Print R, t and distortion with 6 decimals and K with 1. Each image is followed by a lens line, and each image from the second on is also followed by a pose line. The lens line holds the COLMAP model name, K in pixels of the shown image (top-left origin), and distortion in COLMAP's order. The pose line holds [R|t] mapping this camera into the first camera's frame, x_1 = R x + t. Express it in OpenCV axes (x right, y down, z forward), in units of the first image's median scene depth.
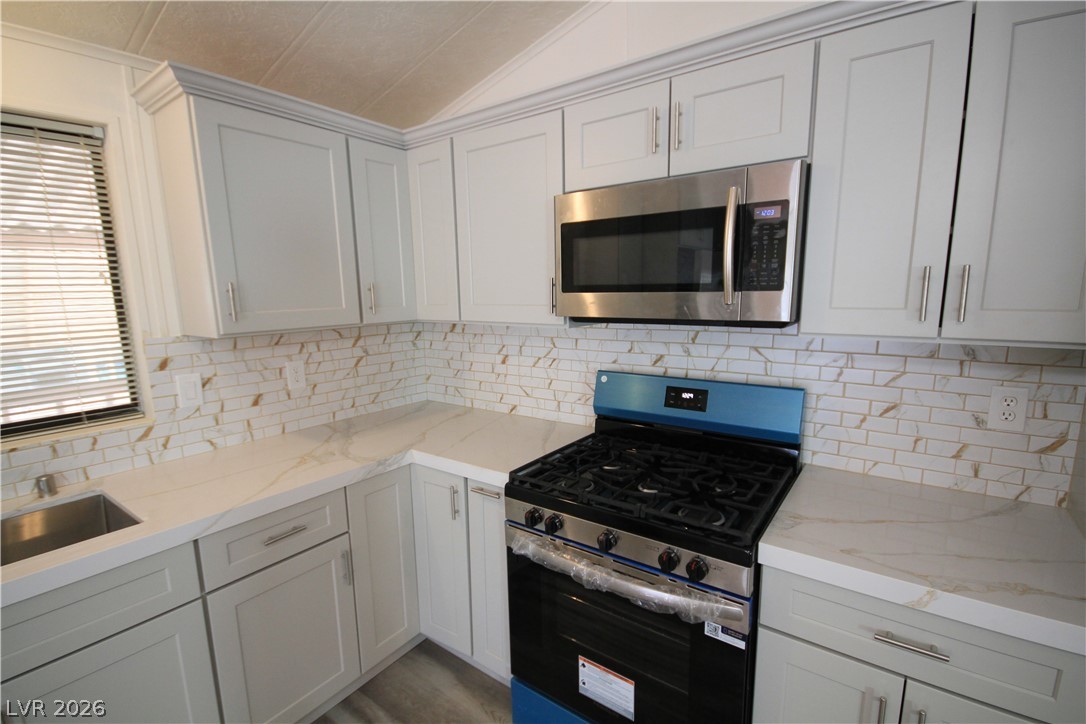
lens RADIAL K [[499.6, 0, 541.4], [0, 499.6, 372.6], [0, 0, 1]] dist [-0.002334, -0.000632]
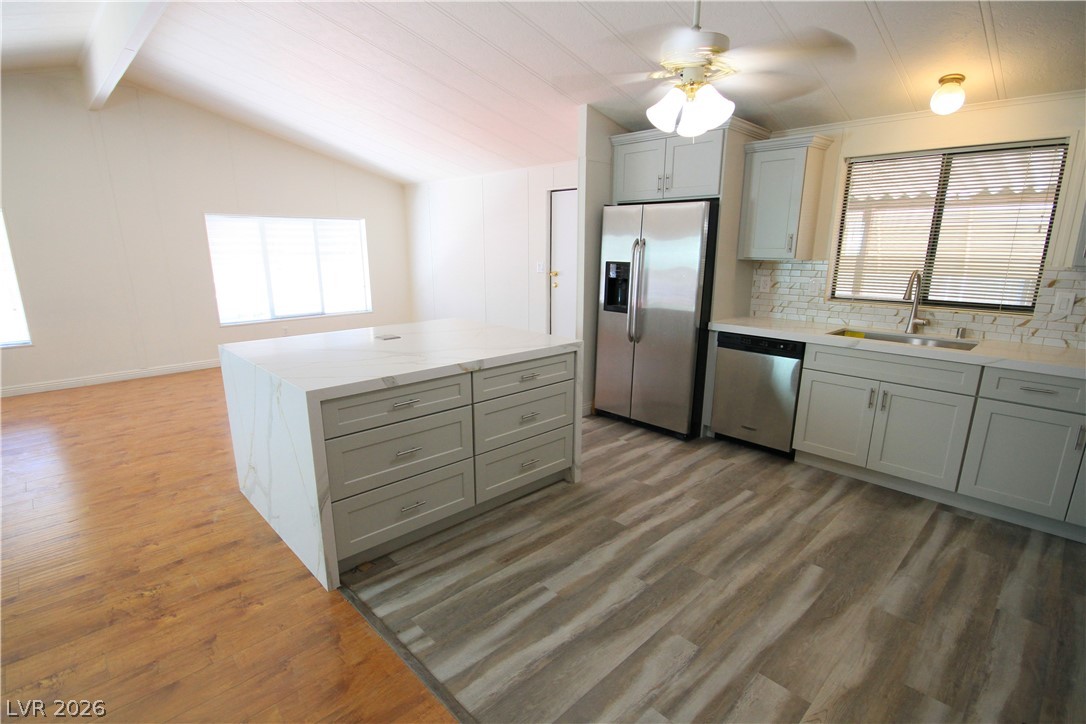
lens RADIAL K [[522.9, 0, 541.9], [0, 522.9, 374.9], [0, 0, 1]] dist [-0.001170, -0.004873]
pose [[-0.175684, 0.262079, -0.948920, 1.111427], [-0.161571, 0.943165, 0.290403, 0.037173], [0.971097, 0.204338, -0.123354, -0.302548]]
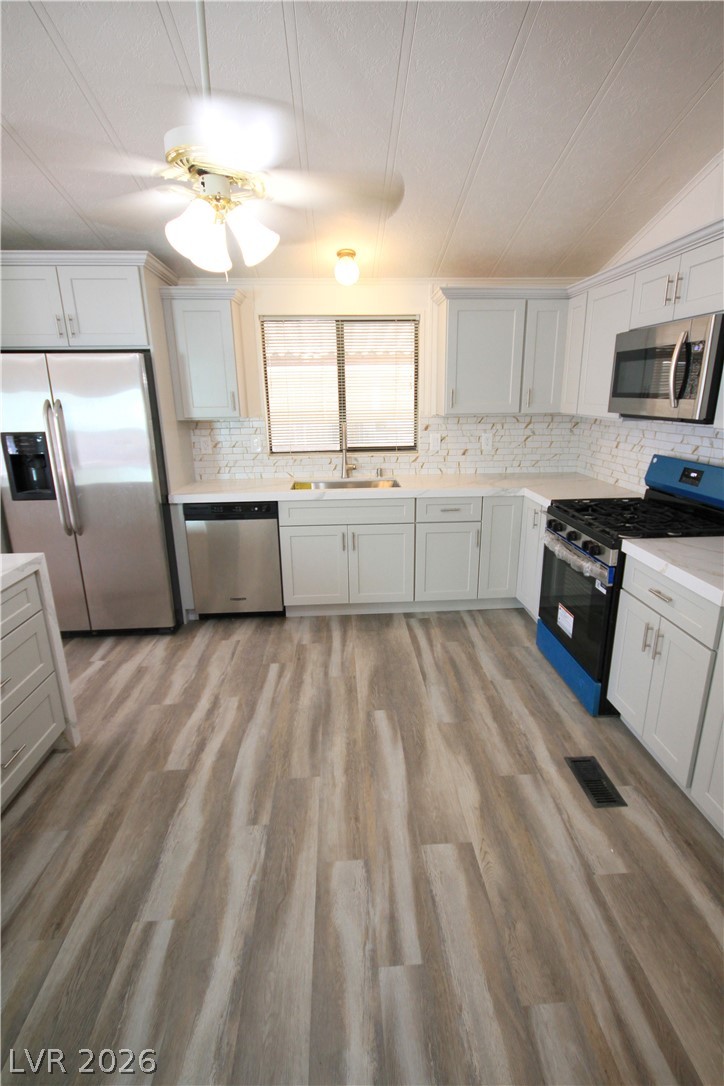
lens RADIAL K [[522.9, 0, 370.5], [0, 522.9, 546.4], [0, 0, 1]] dist [-0.001170, -0.004873]
pose [[0.637579, 0.230424, -0.735117, 0.783265], [-0.128830, 0.972675, 0.193150, 0.070425], [0.759536, -0.028444, 0.649843, -0.594789]]
